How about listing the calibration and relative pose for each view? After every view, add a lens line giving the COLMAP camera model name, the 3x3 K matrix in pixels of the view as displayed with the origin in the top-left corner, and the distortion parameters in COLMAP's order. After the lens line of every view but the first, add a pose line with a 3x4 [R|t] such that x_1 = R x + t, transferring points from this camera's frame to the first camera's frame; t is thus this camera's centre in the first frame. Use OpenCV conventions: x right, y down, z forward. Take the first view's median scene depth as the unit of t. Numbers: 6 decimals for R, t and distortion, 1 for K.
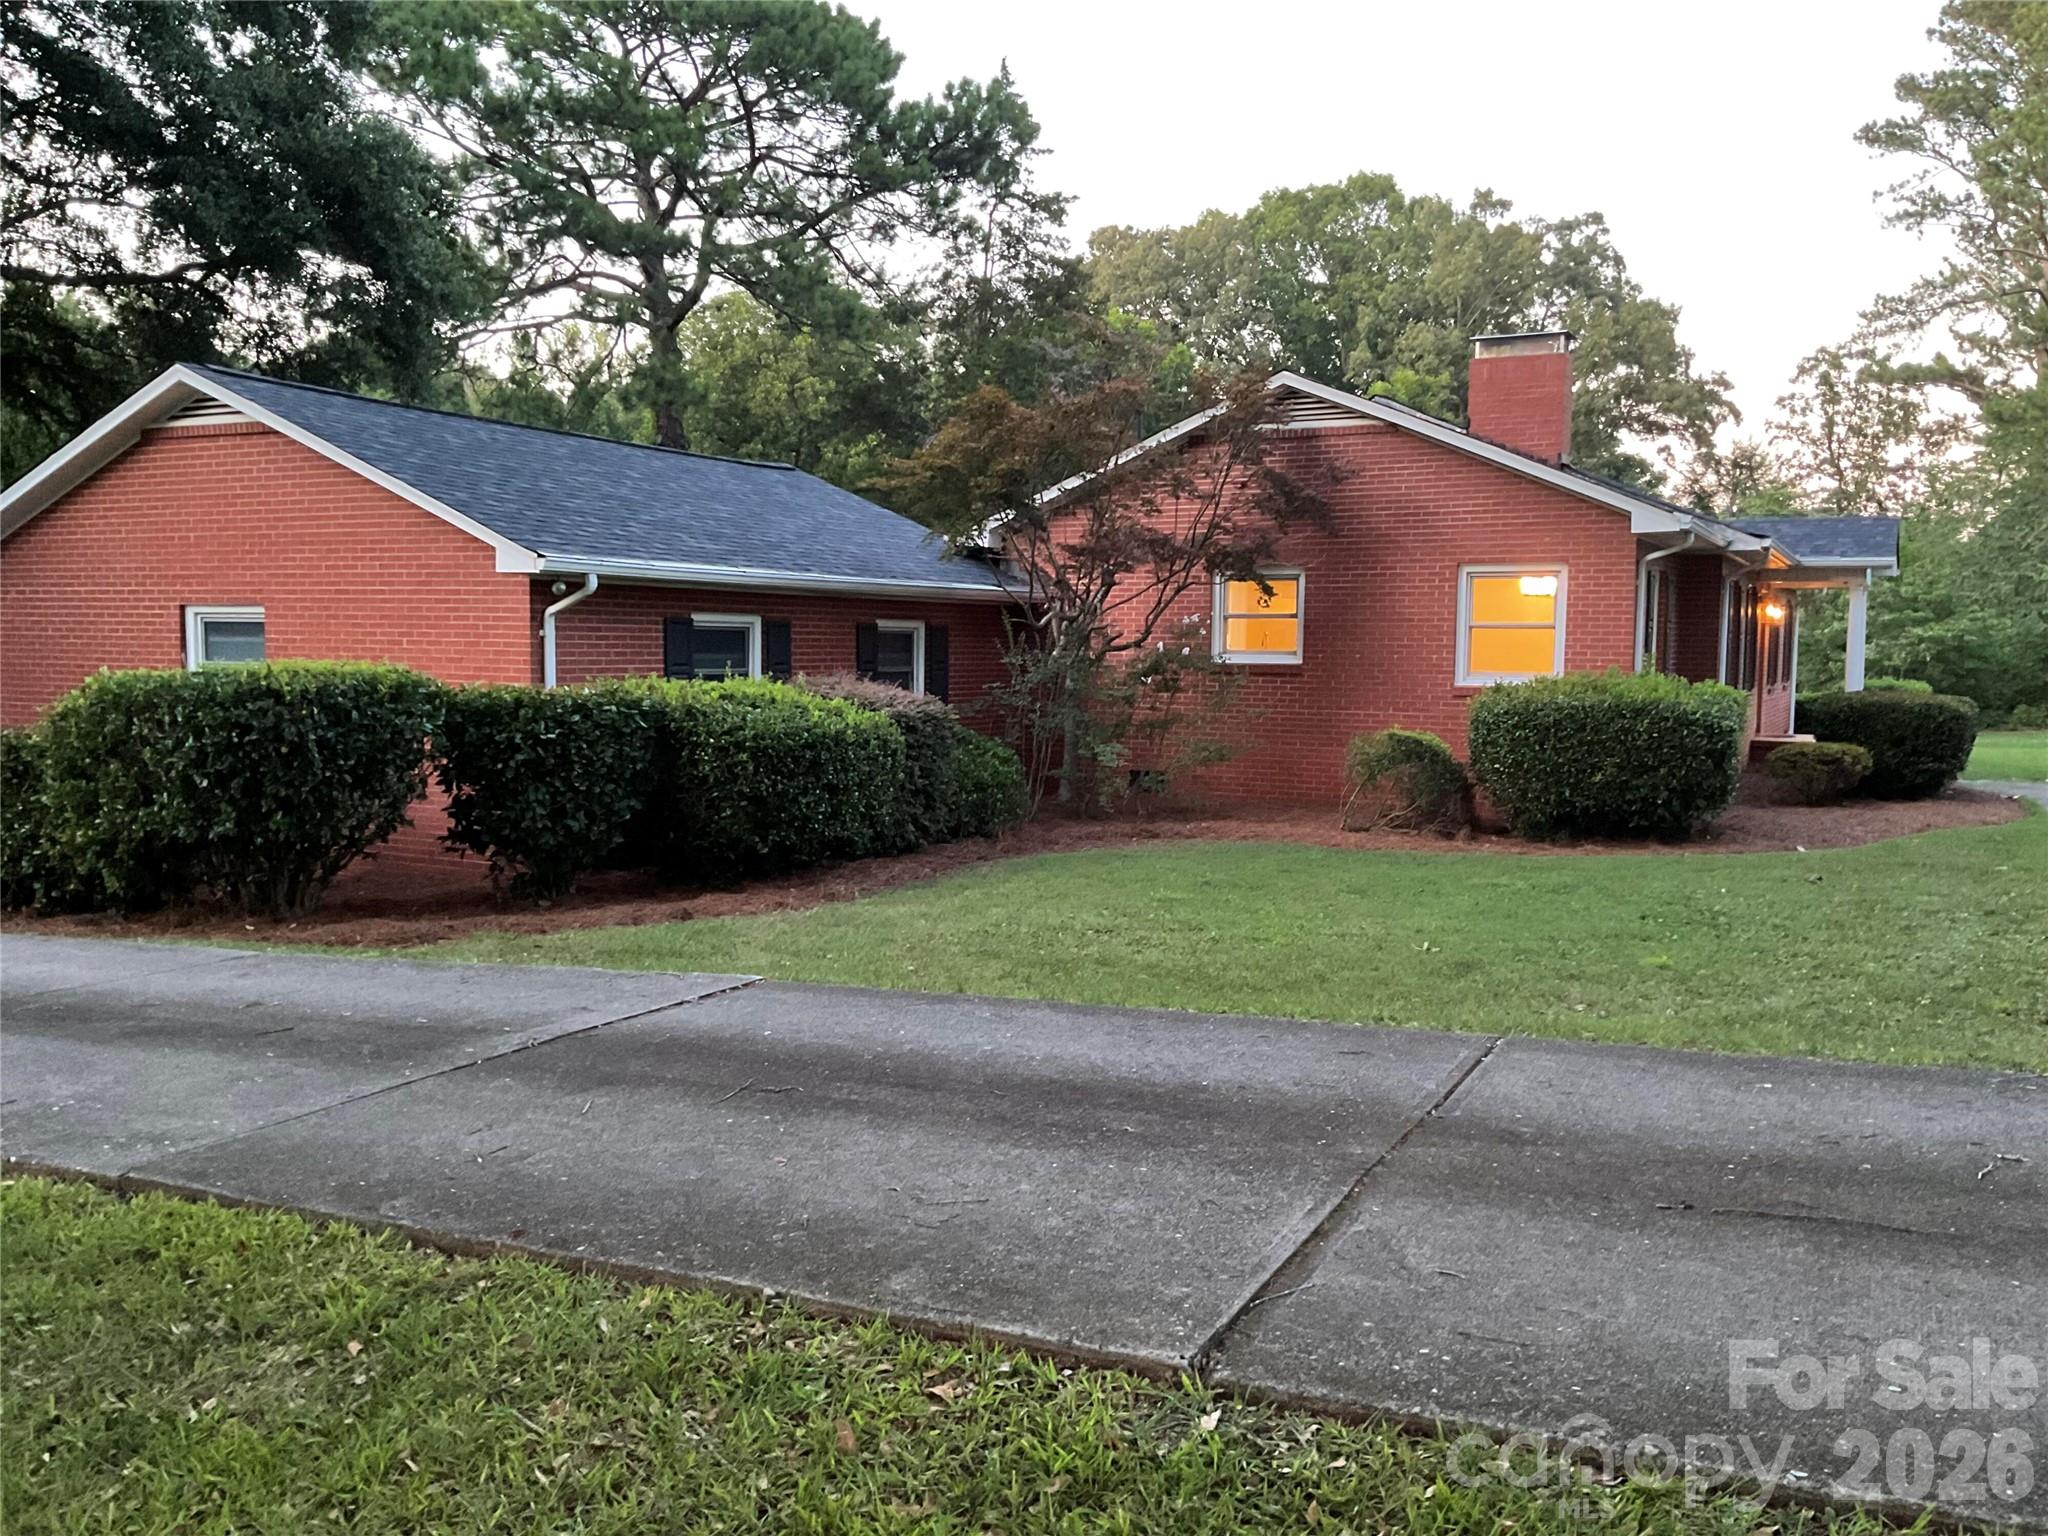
lens RADIAL K [[1702.7, 0, 1023.5], [0, 1702.7, 773.1], [0, 0, 1]] dist [0.009463, -0.029266]
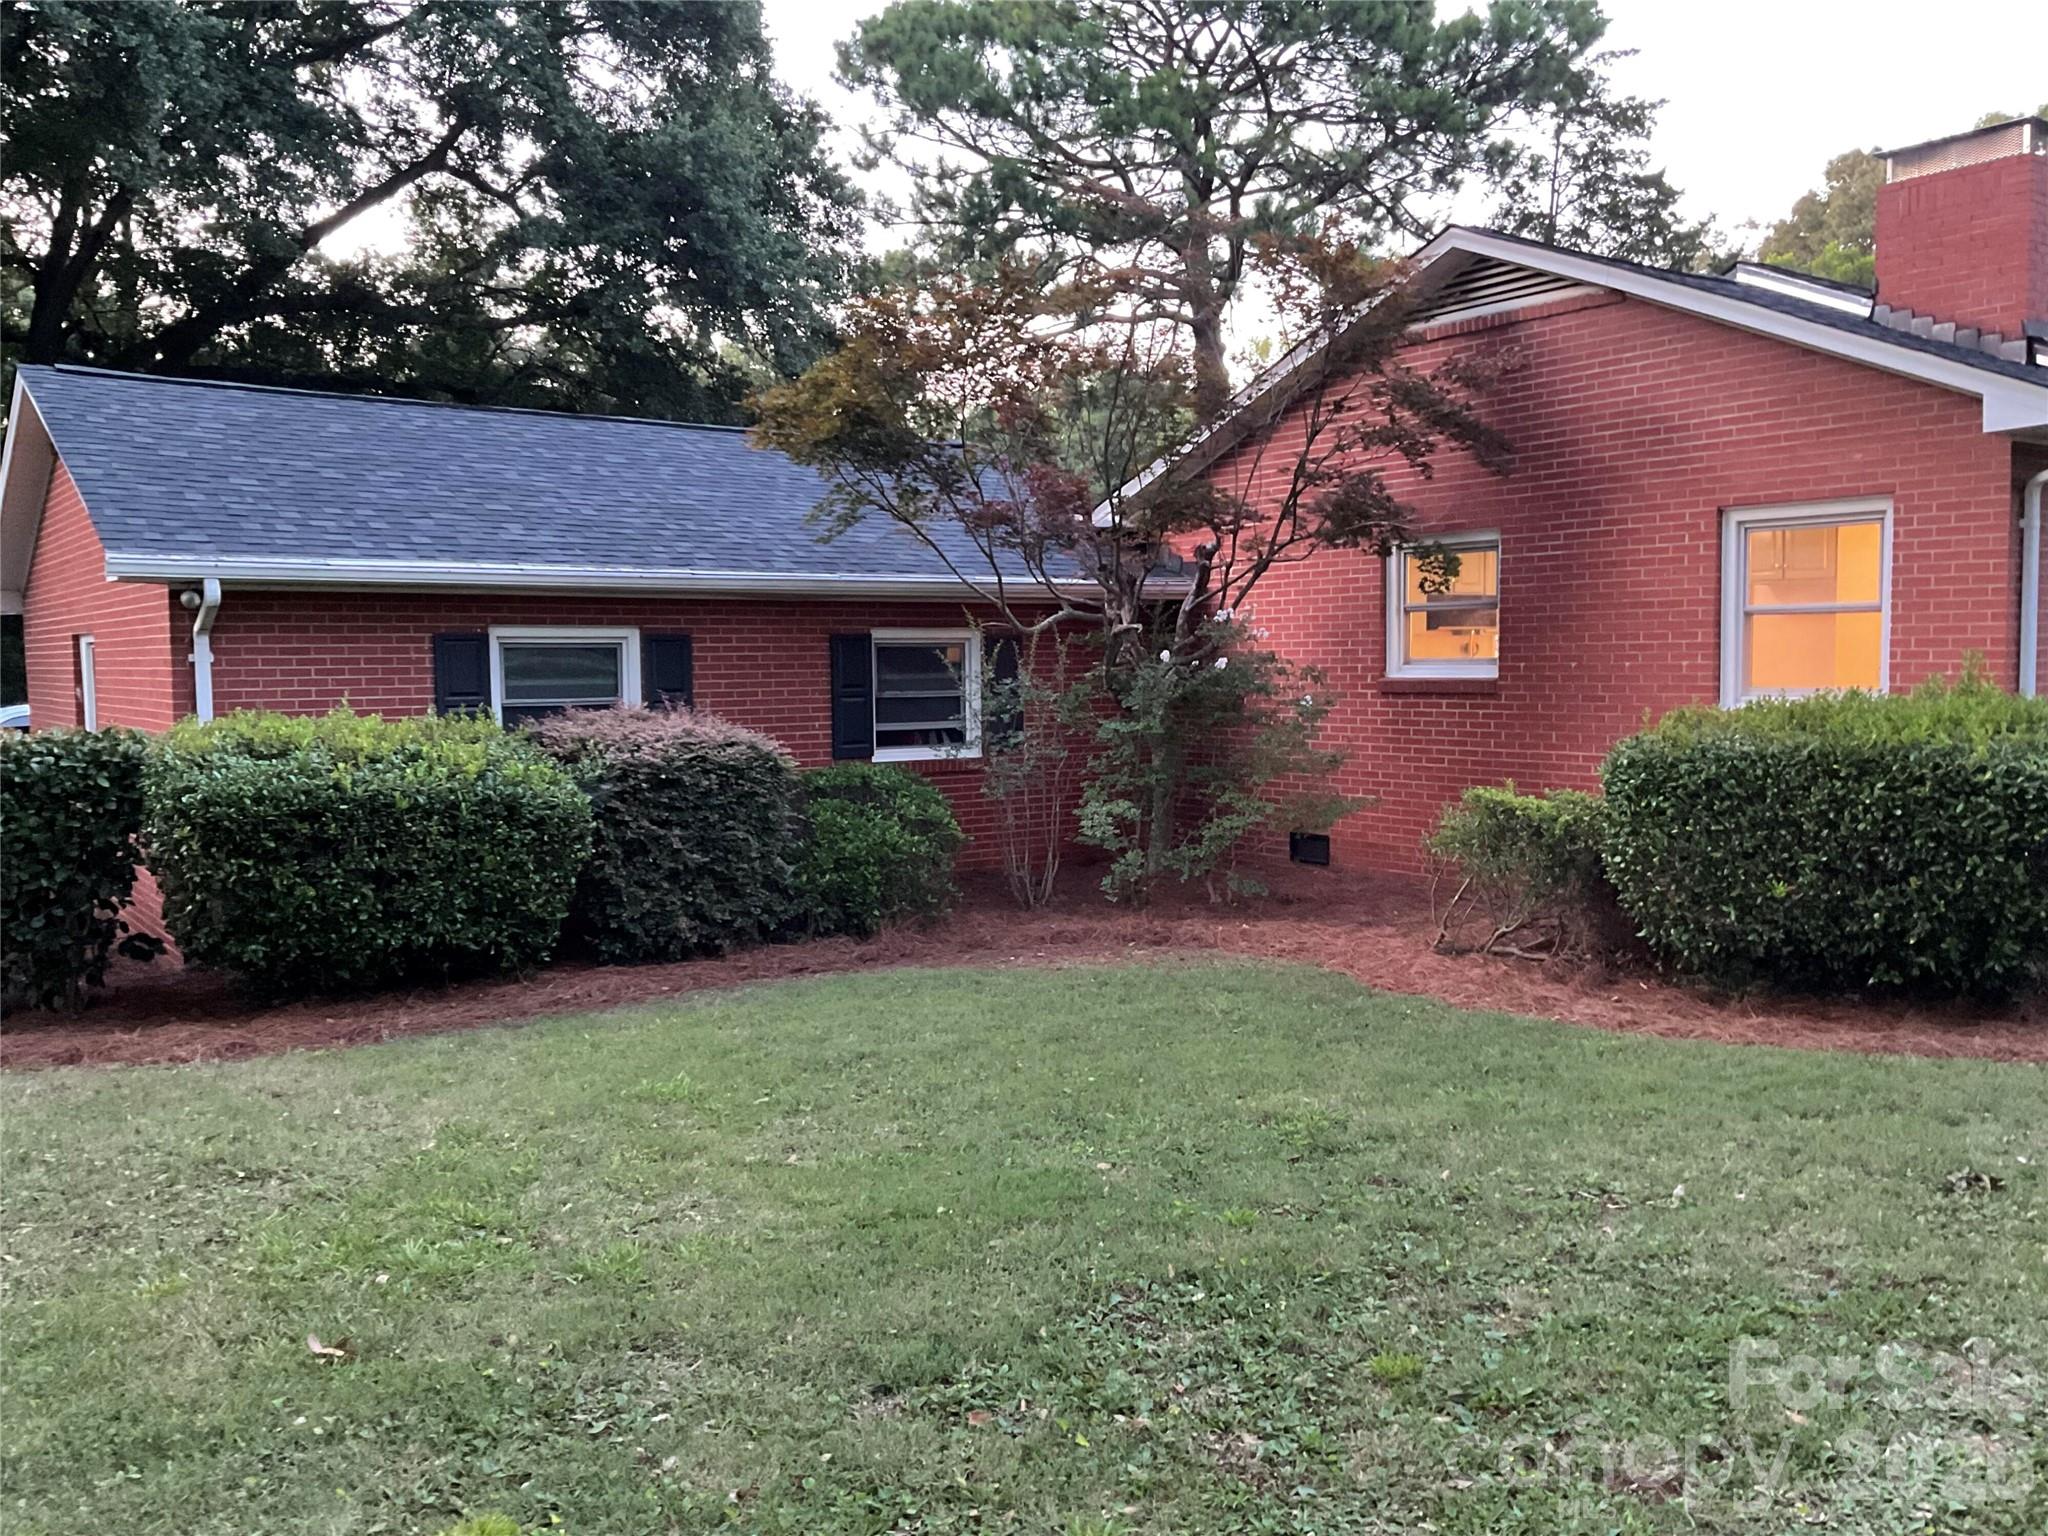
lens RADIAL K [[1702.7, 0, 1023.8], [0, 1702.7, 765.9], [0, 0, 1]] dist [0.009463, -0.029266]
pose [[0.894720, 0.008165, -0.446553, 0.303678], [-0.013867, 0.999859, -0.009502, -0.022998], [0.446412, 0.014694, 0.894707, 0.354319]]
